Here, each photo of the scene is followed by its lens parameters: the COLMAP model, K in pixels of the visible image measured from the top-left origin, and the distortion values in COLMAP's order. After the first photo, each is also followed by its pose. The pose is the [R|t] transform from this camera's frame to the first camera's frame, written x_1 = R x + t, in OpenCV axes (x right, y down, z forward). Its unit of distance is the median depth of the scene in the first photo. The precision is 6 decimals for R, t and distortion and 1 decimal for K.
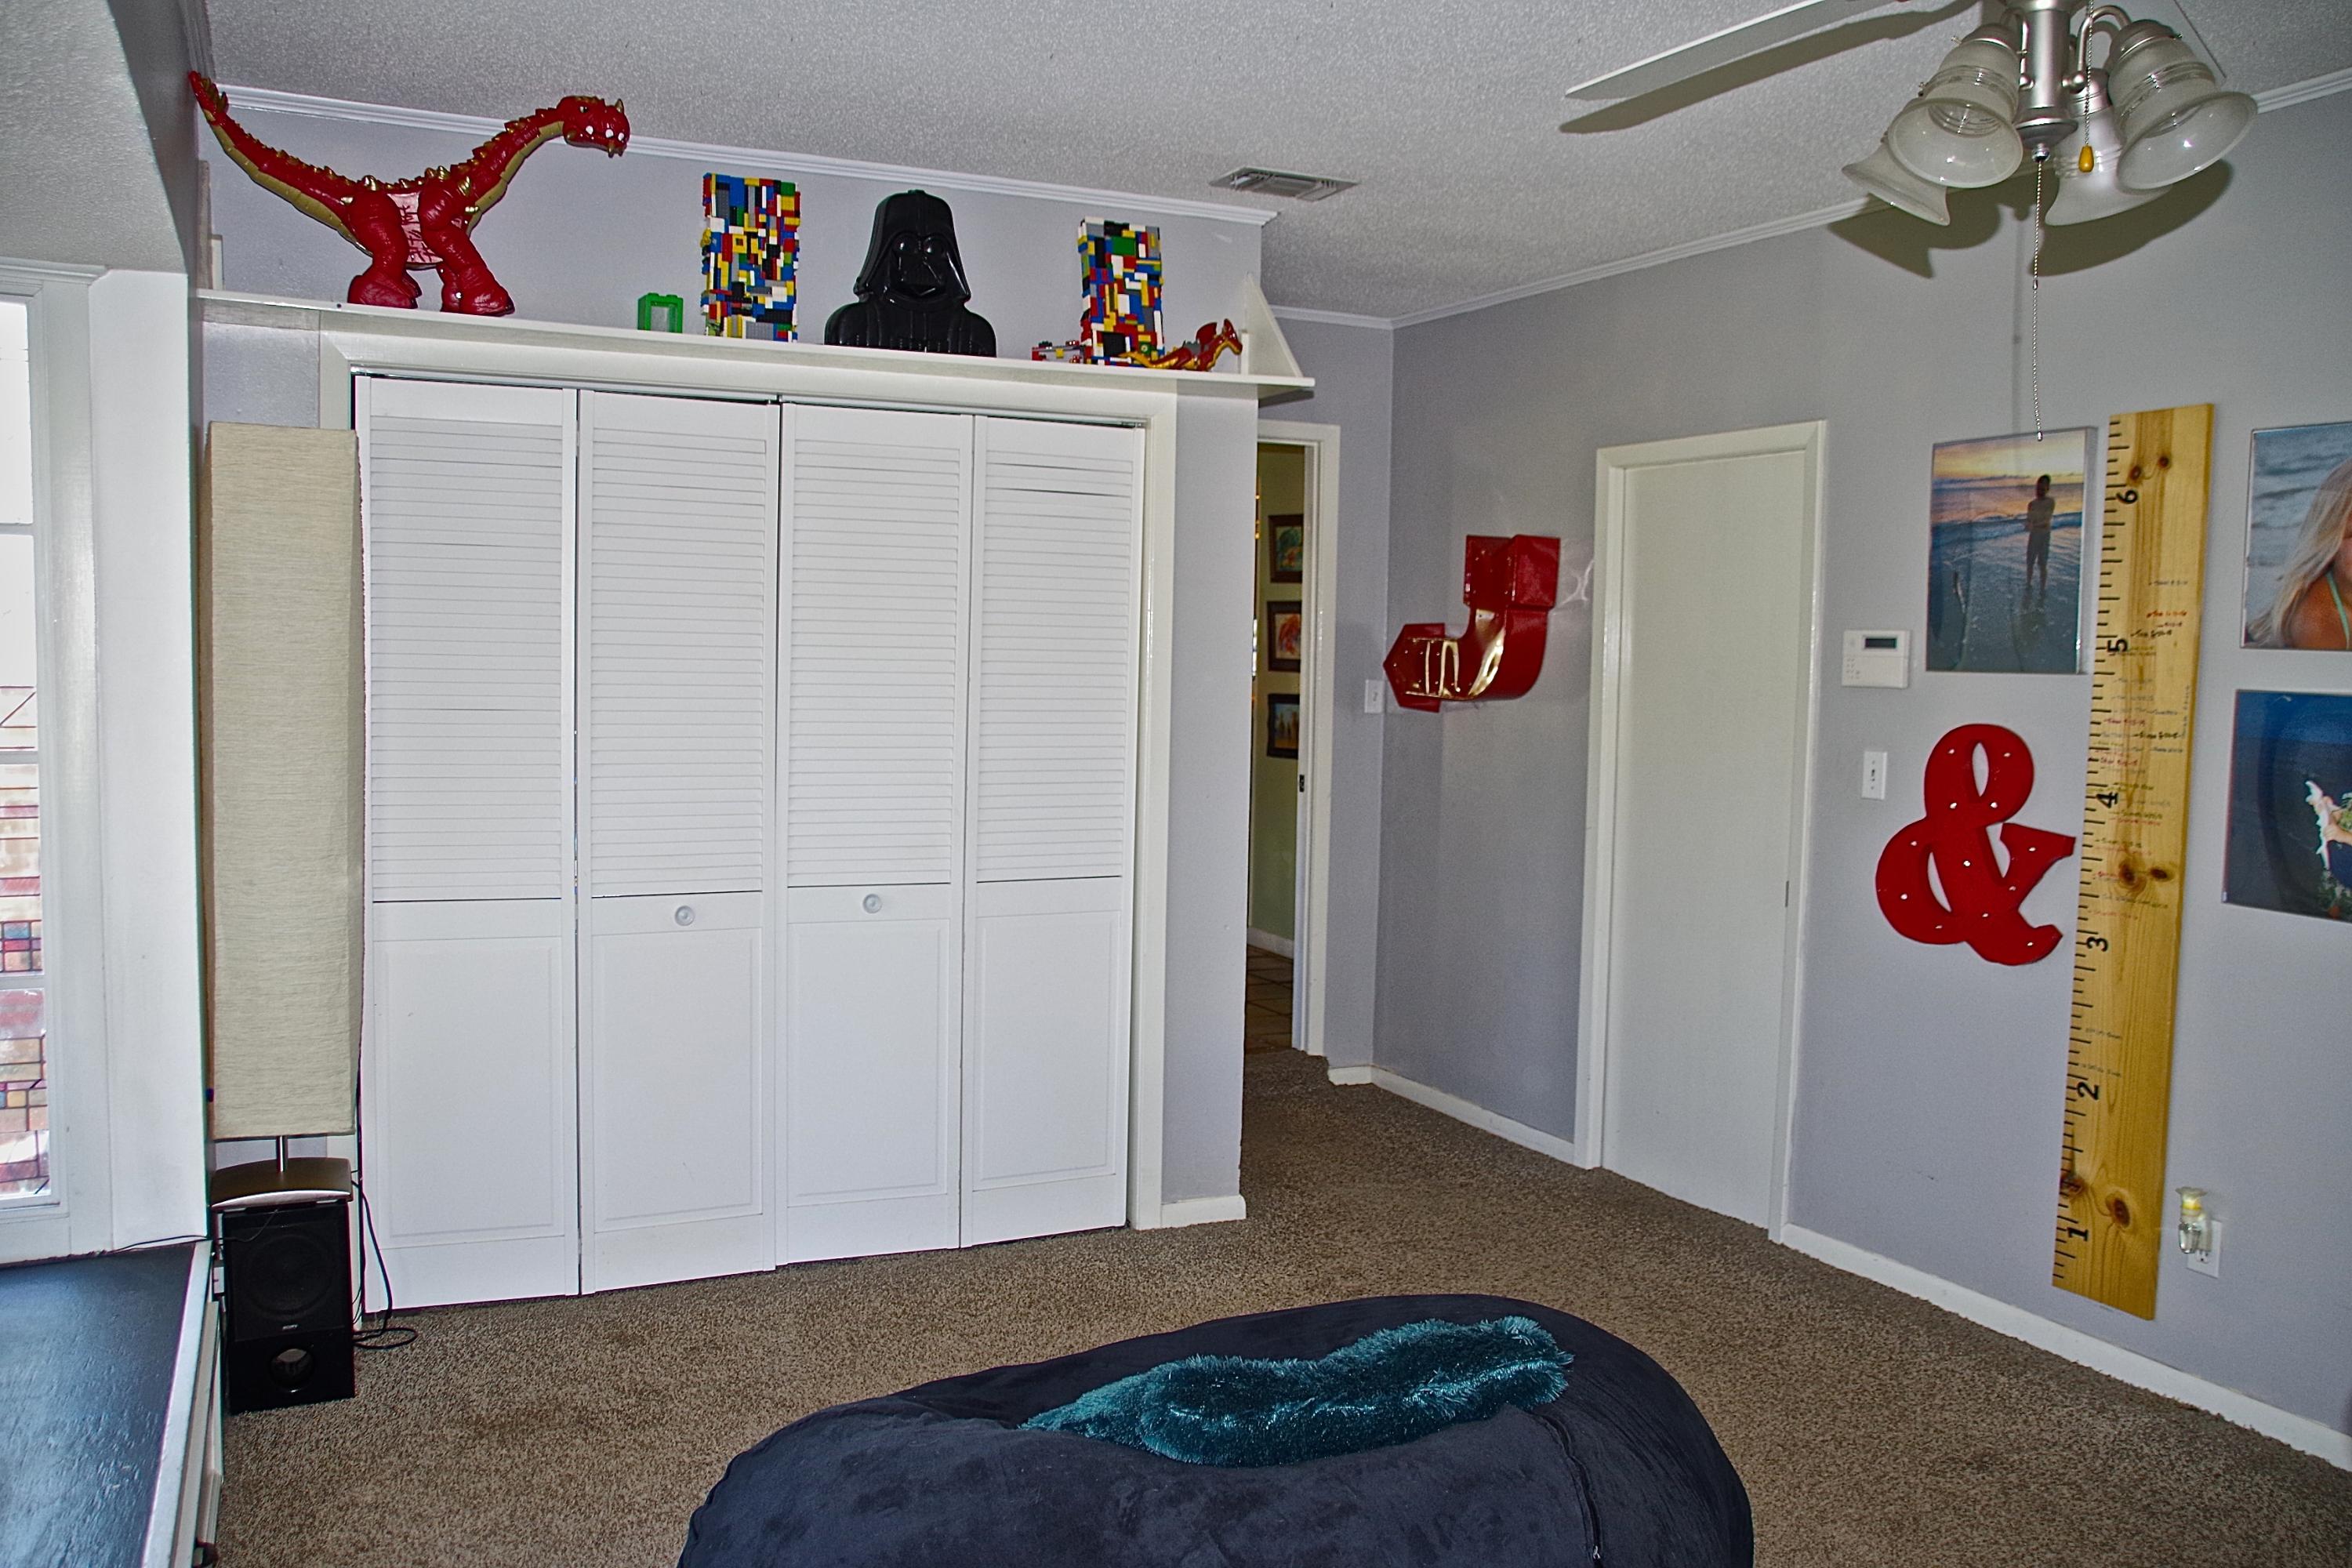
lens RADIAL K [[1900.3, 0, 1196.9], [0, 1900.3, 782.2], [0, 0, 1]] dist [-0.115634, 0.104888]
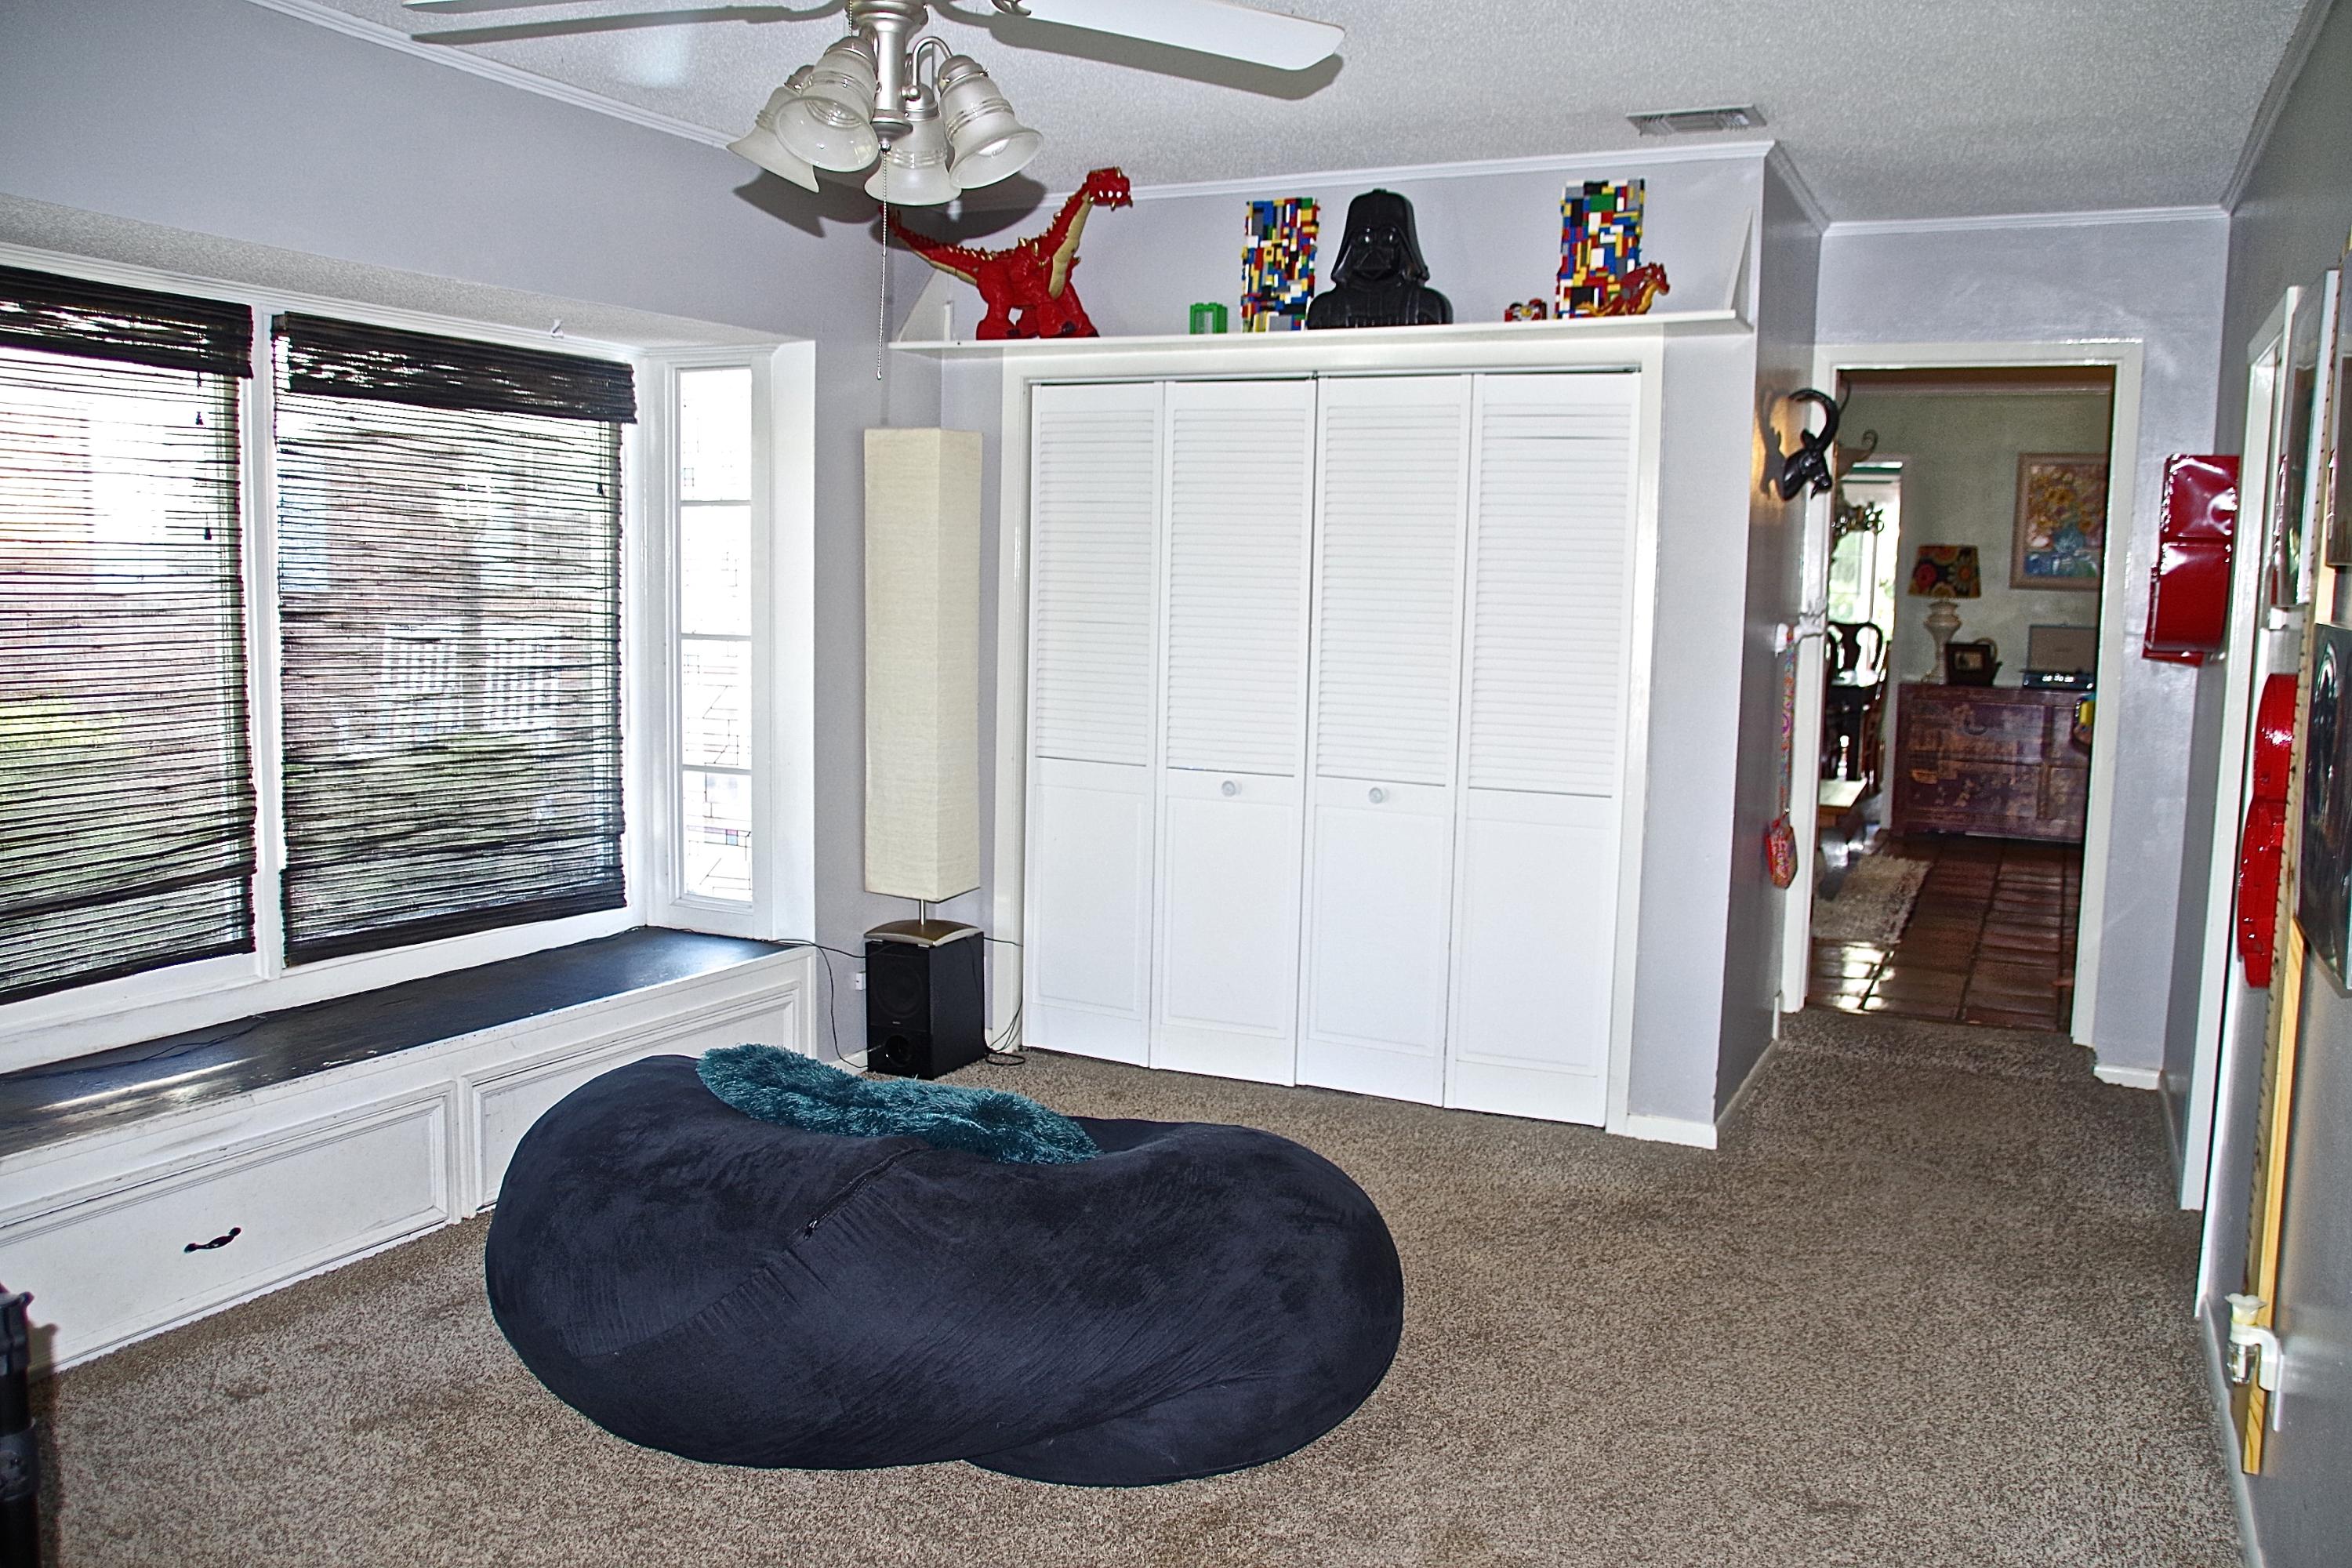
lens RADIAL K [[1900.3, 0, 1191.0], [0, 1900.3, 787.0], [0, 0, 1]] dist [-0.115634, 0.104888]
pose [[0.628321, 0.080118, -0.773818, 0.713432], [-0.063742, 0.996640, 0.051431, 0.005122], [0.775338, 0.017009, 0.631317, 0.170325]]
